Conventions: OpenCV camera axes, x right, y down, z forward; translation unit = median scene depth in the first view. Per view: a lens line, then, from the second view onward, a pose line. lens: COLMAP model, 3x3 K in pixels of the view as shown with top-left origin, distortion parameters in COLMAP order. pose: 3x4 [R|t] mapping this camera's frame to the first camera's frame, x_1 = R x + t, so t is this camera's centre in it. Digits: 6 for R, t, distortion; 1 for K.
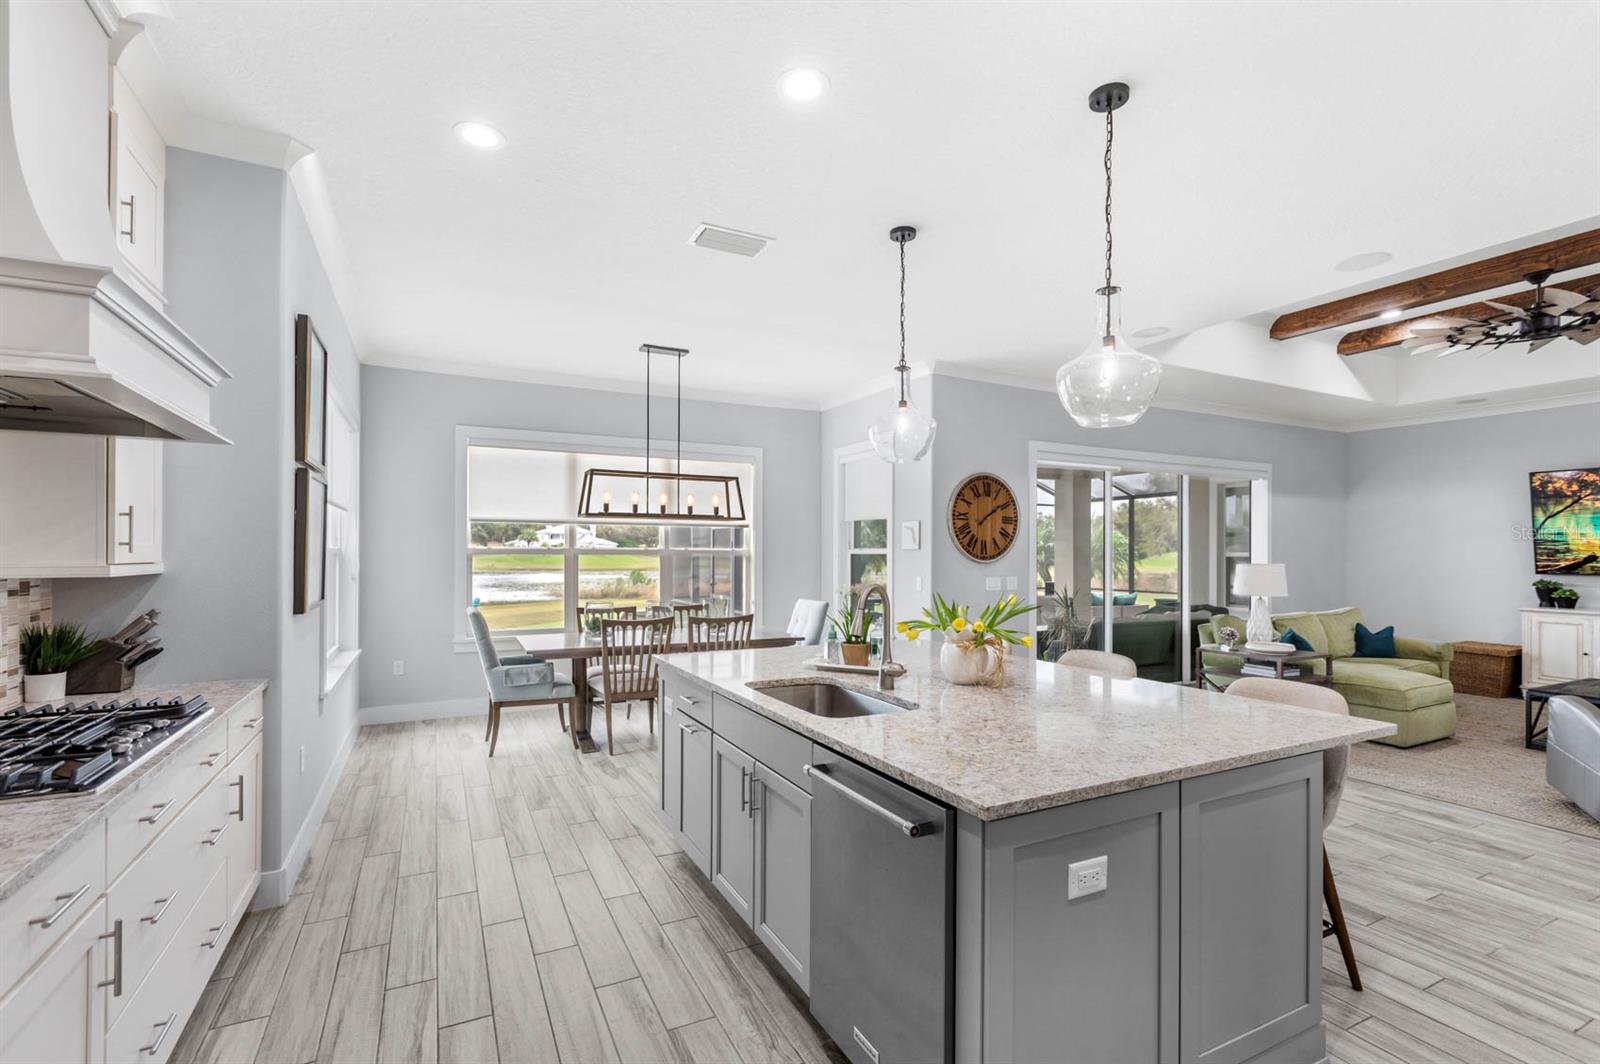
lens RADIAL K [[721.5, 0, 794.0], [0, 721.5, 549.1], [0, 0, 1]] dist [0.000033, -0.000267]
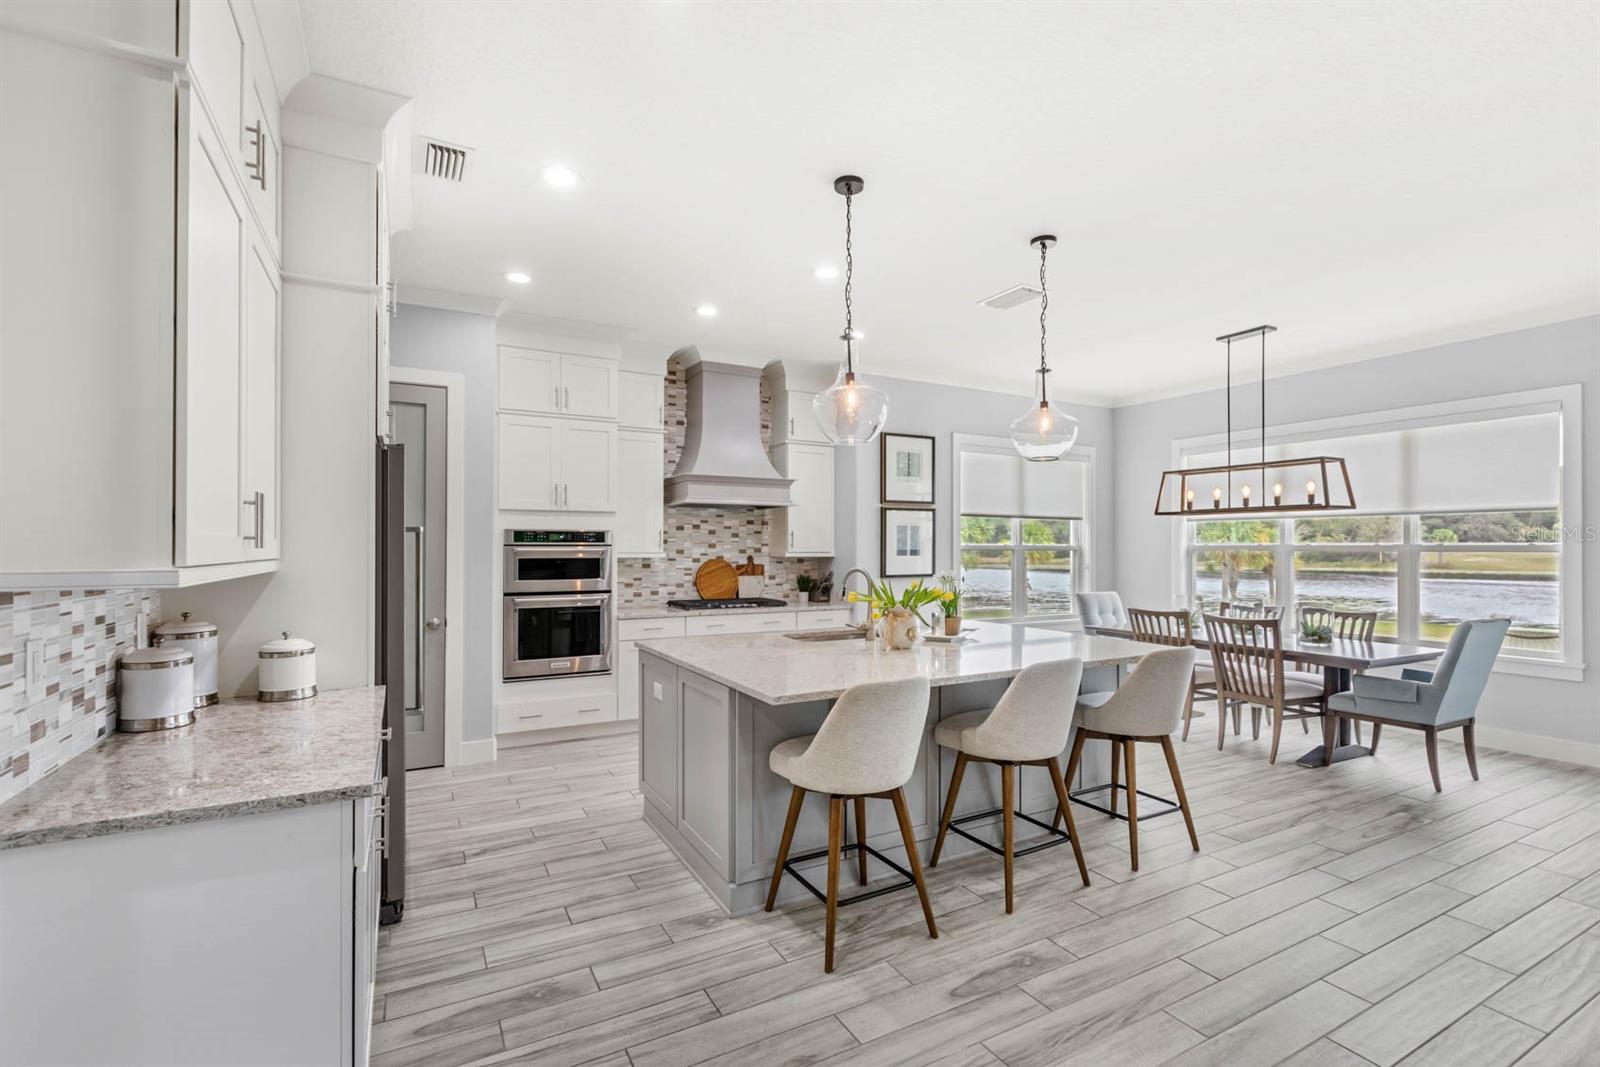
lens RADIAL K [[720.3, 0, 799.6], [0, 720.3, 541.6], [0, 0, 1]] dist [-0.000077, -0.000298]
pose [[0.033816, -0.013040, -0.999343, 0.607074], [0.002715, 0.999912, -0.012955, 0.005555], [0.999424, -0.002275, 0.033848, 0.312132]]
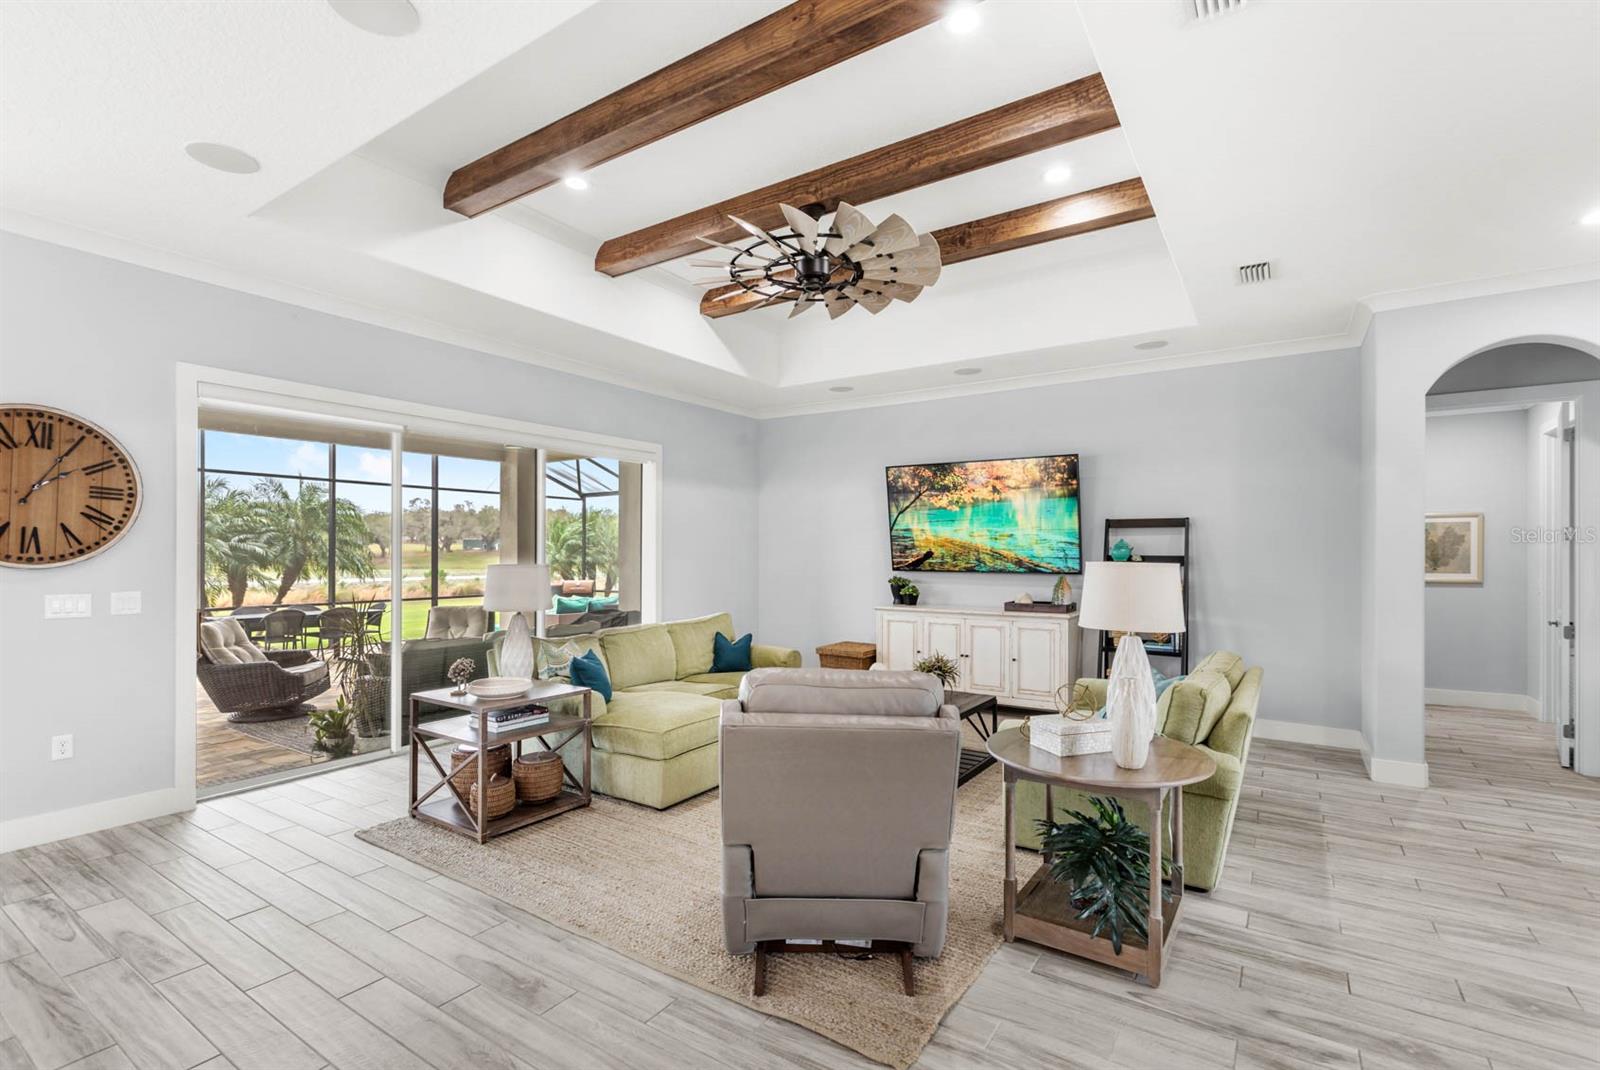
lens RADIAL K [[727.4, 0, 804.3], [0, 727.4, 554.1], [0, 0, 1]] dist [0.000507, 0.000473]
pose [[0.867574, -0.005014, 0.497283, 0.450198], [0.000852, 0.999963, 0.008596, 0.003406], [-0.497307, -0.007034, 0.867546, 0.207046]]
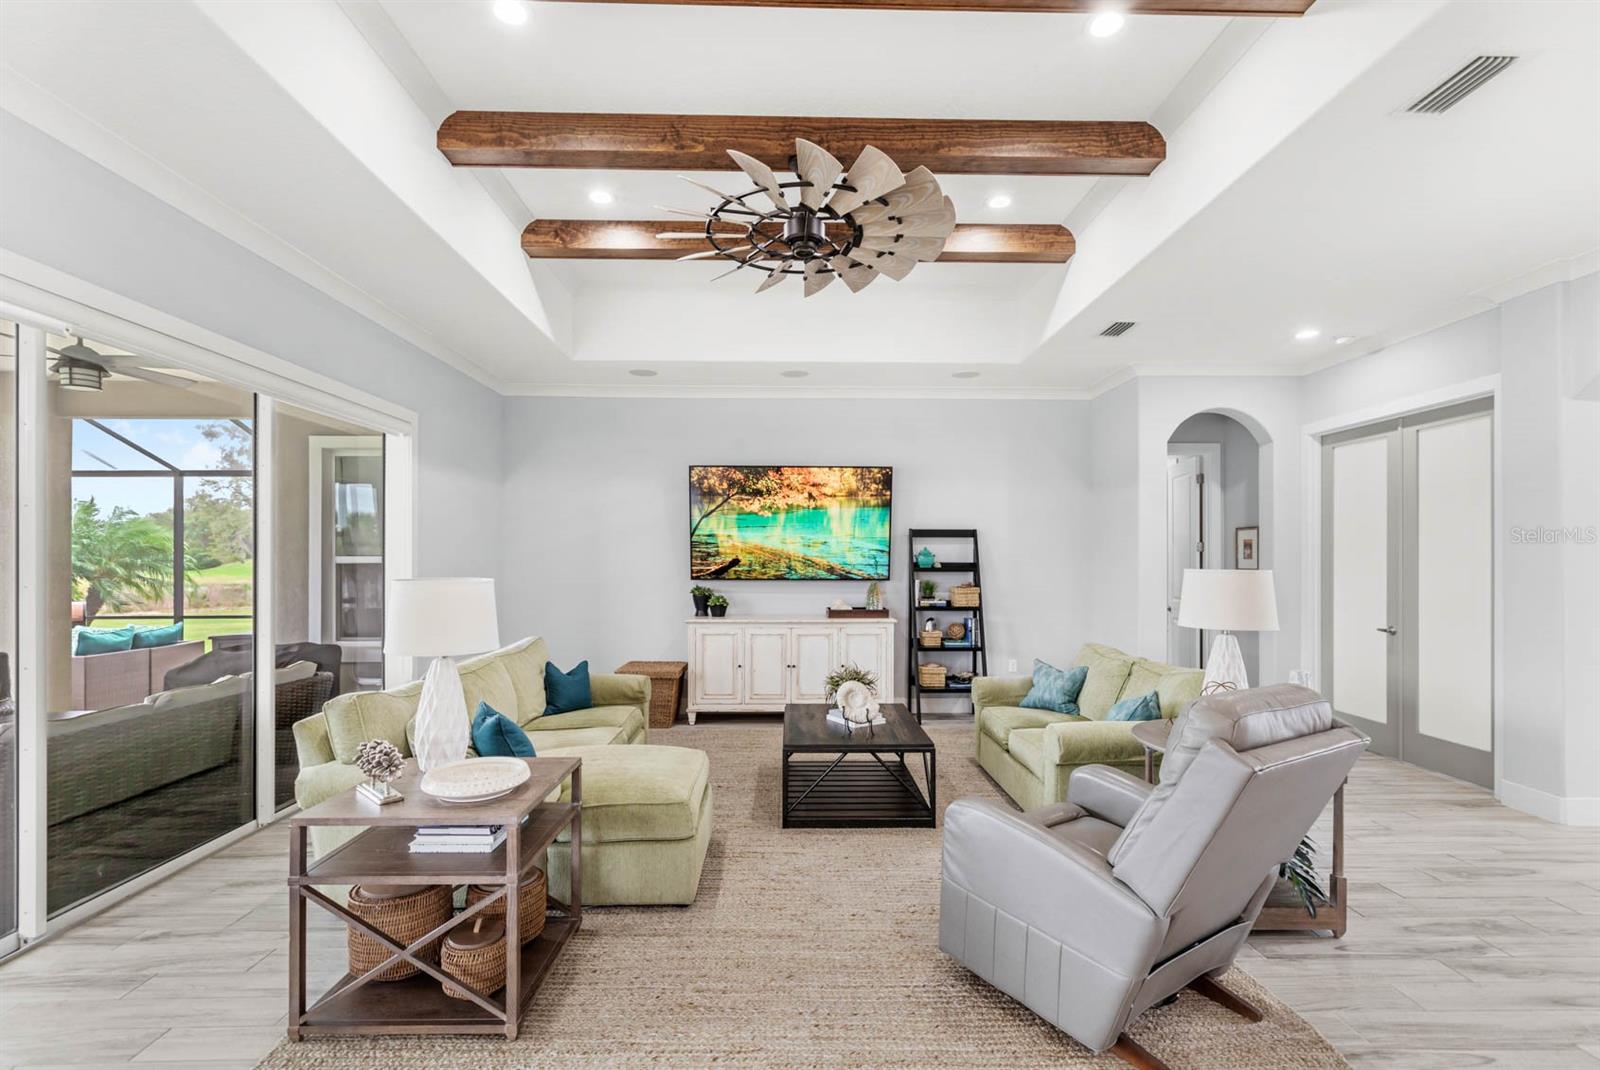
lens RADIAL K [[725.7, 0, 799.6], [0, 725.7, 559.8], [0, 0, 1]] dist [0.000559, 0.000401]
pose [[0.430071, -0.003422, 0.902788, 0.283716], [-0.003031, 0.999982, 0.005234, 0.004720], [-0.902790, -0.004987, 0.430053, 0.513410]]
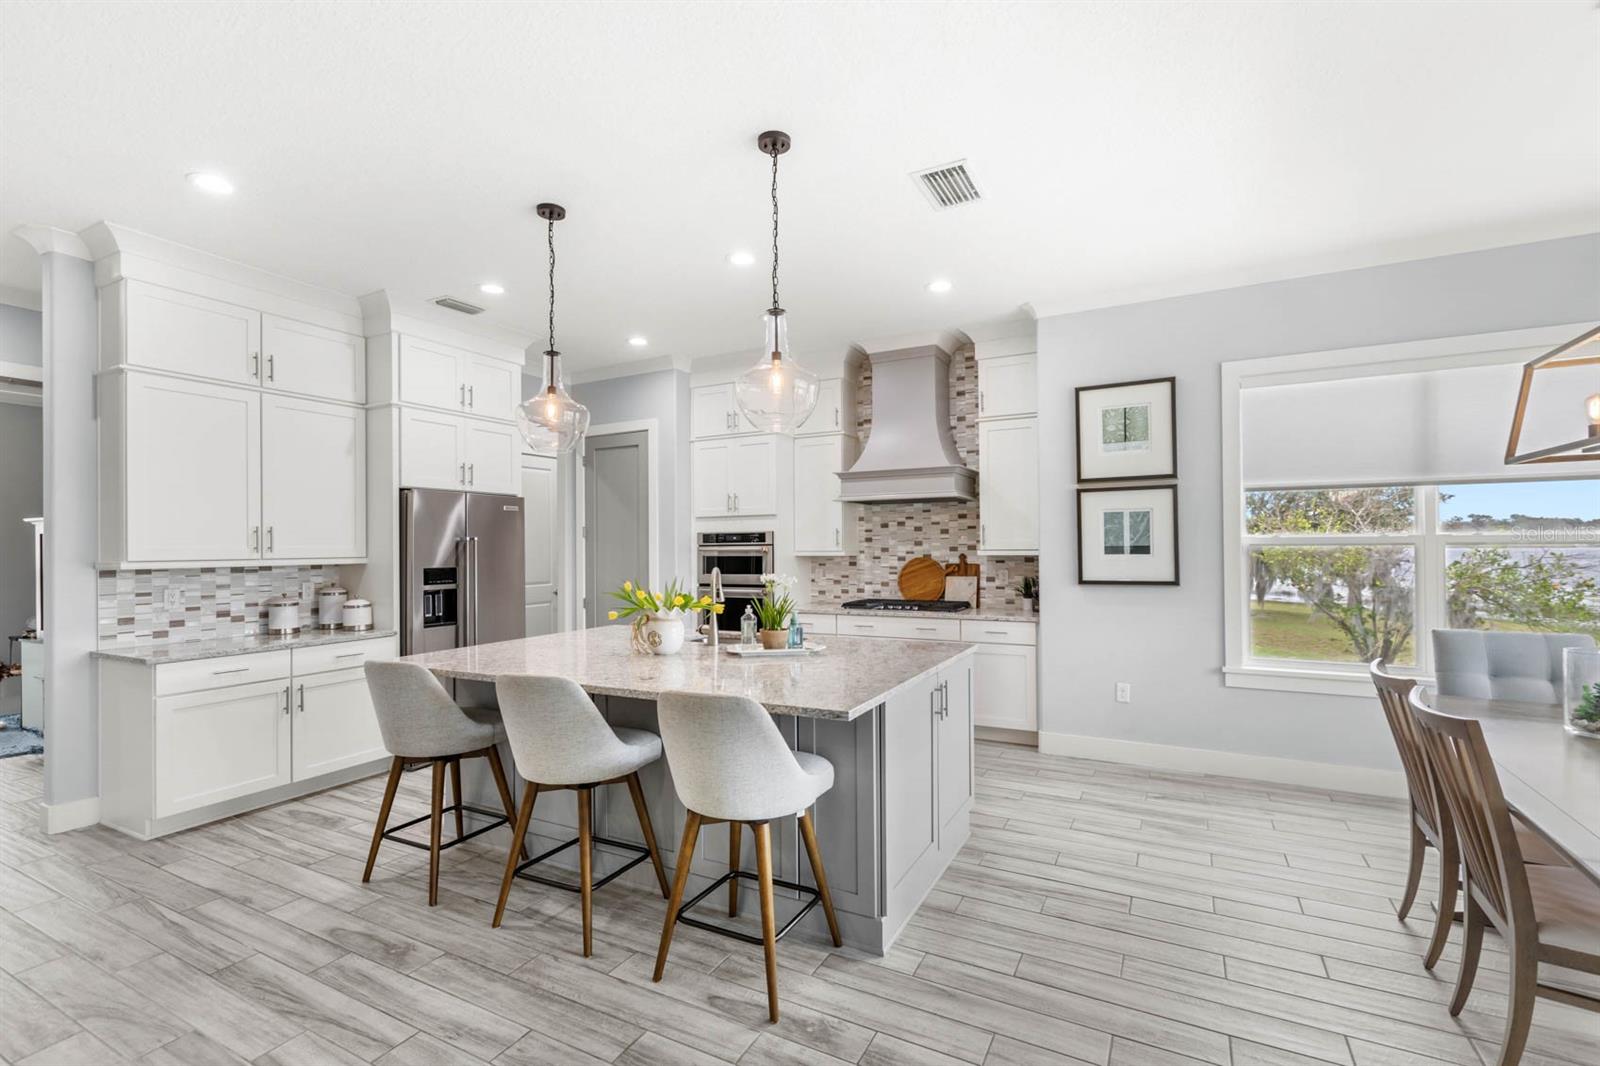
lens RADIAL K [[720.3, 0, 799.6], [0, 720.3, 541.1], [0, 0, 1]] dist [-0.000077, -0.000298]
pose [[-0.815375, -0.001141, -0.578932, 0.301553], [0.008243, 0.999874, -0.013581, 0.006574], [0.578874, -0.015846, -0.815263, 0.850743]]
